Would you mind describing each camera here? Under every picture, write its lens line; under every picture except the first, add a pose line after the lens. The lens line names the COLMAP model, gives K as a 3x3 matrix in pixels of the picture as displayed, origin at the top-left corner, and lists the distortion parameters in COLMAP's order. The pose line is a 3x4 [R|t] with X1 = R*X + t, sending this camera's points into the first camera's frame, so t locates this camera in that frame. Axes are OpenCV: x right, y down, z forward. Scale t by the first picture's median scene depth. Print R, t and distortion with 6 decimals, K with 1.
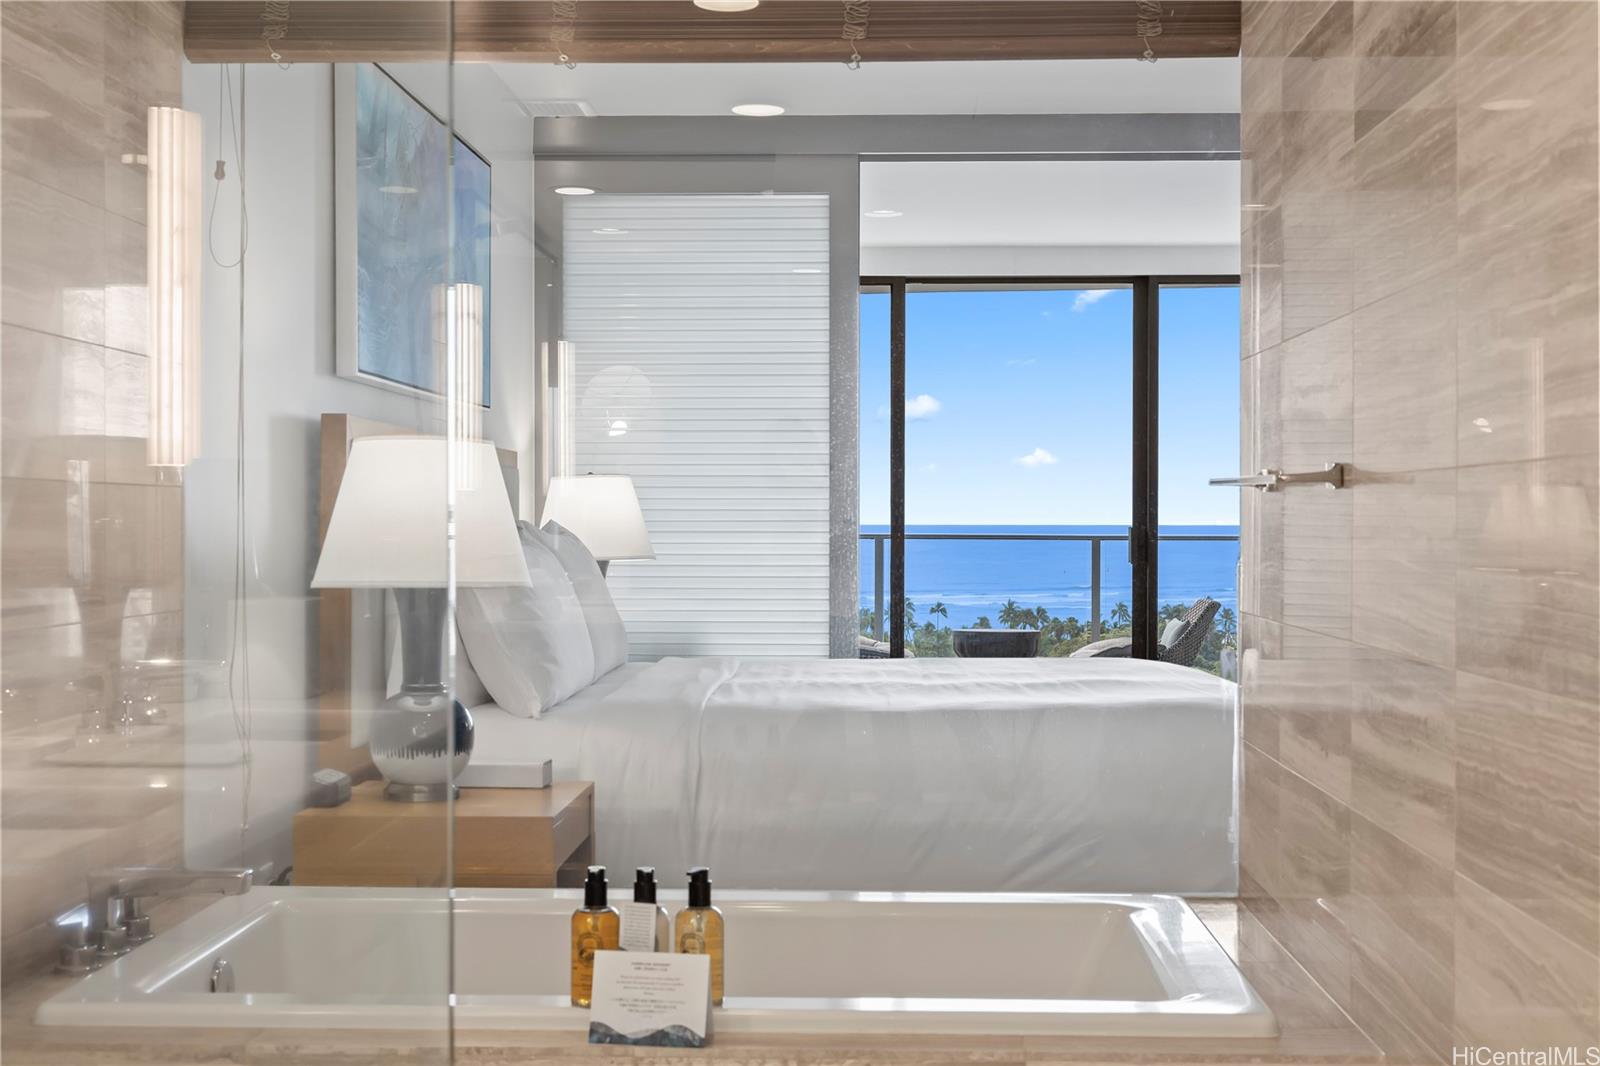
lens RADIAL K [[2088.7, 0, 801.4], [0, 2088.7, 534.7], [0, 0, 1]] dist [0.005336, 0.000000]
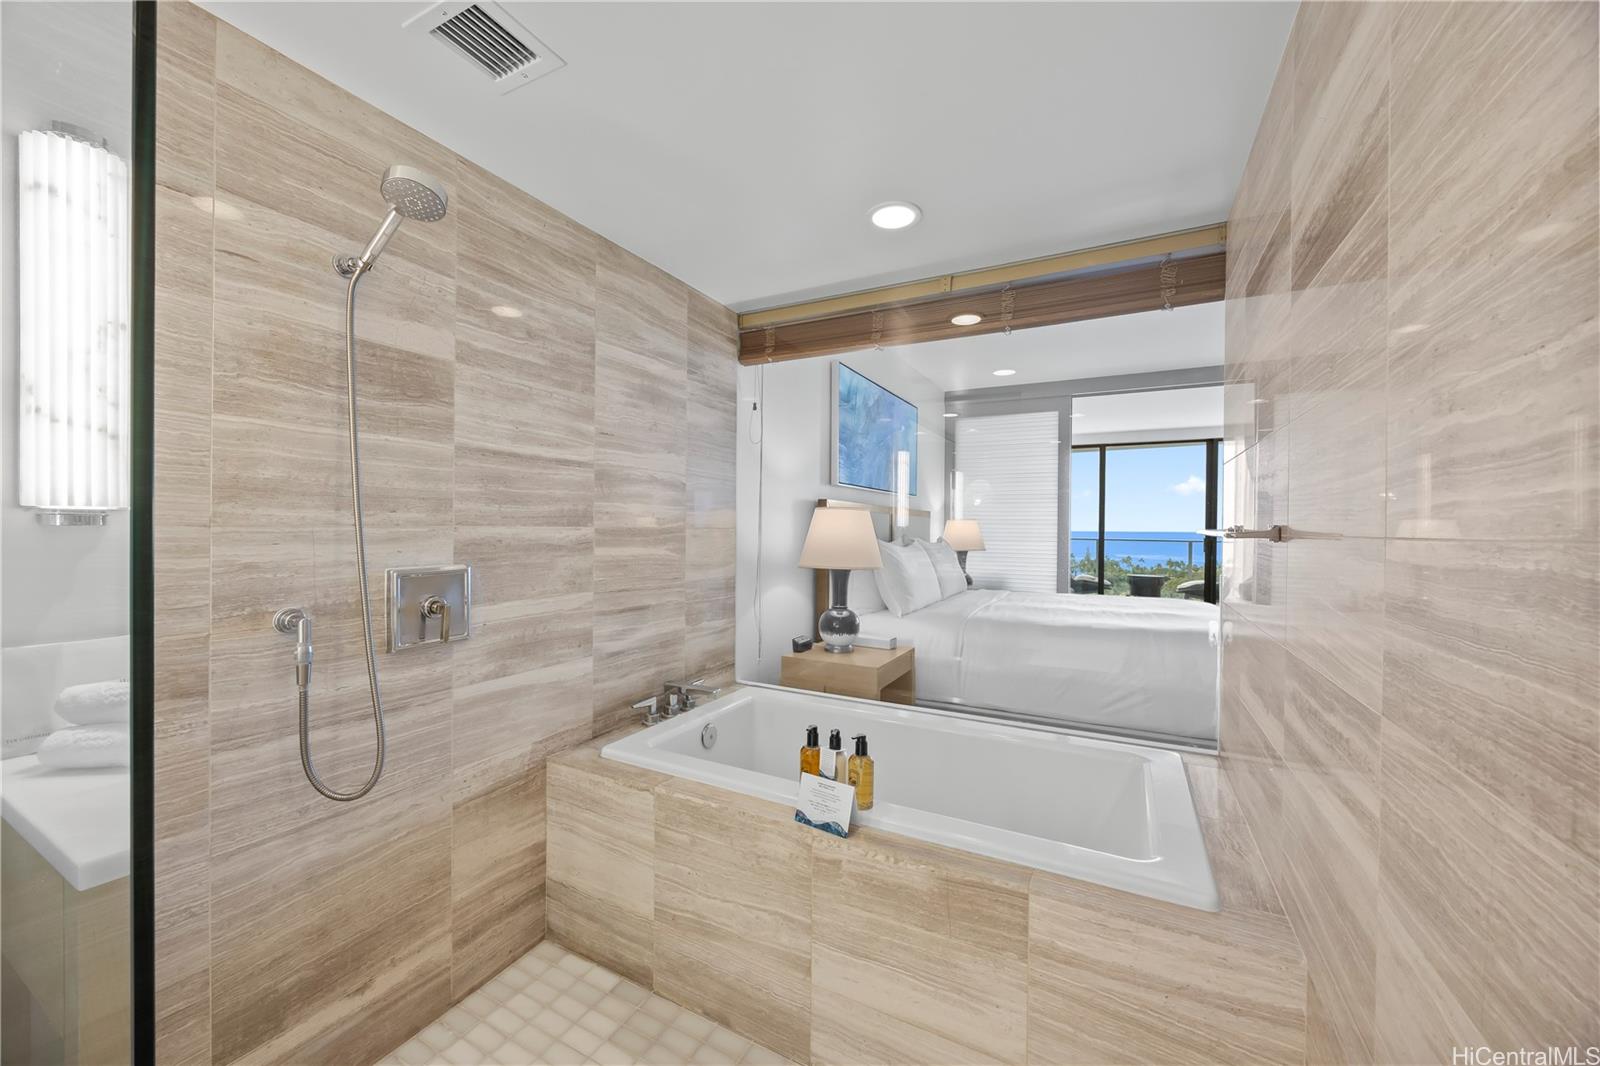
lens RADIAL K [[617.8, 0, 794.2], [0, 617.8, 528.2], [0, 0, 1]] dist [0.002689, -0.001933]
pose [[0.901887, 0.007843, -0.431901, 0.050990], [-0.011057, 0.999927, -0.004932, -0.010126], [0.431831, 0.009224, 0.901908, 0.165053]]
